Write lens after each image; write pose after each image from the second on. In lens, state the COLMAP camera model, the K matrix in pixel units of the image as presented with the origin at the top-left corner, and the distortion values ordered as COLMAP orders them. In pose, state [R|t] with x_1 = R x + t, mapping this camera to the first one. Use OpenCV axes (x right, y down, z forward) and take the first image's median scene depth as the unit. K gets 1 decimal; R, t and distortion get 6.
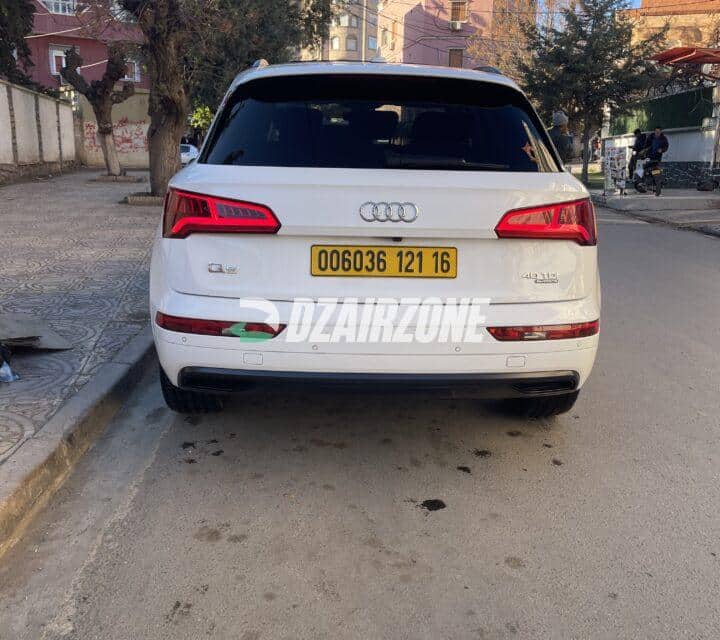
lens RADIAL K [[675.2, 0, 360.0], [0, 675.2, 320.0], [0, 0, 1]] dist [0.005127, 0.005841]
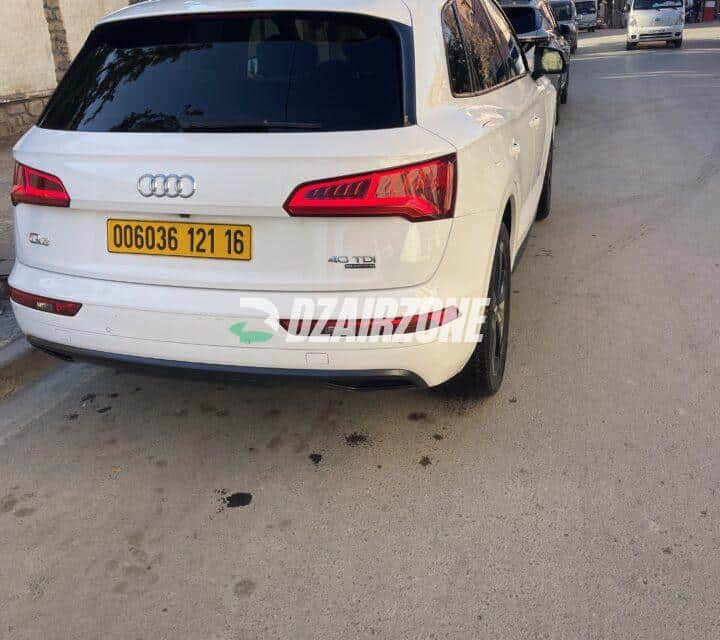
lens RADIAL K [[675.2, 0, 360.0], [0, 675.2, 320.0], [0, 0, 1]] dist [0.005127, 0.005841]
pose [[0.955438, 0.065618, -0.287808, 0.538494], [-0.022093, 0.988142, 0.151945, -0.122631], [0.294365, -0.138816, 0.945558, 0.203710]]
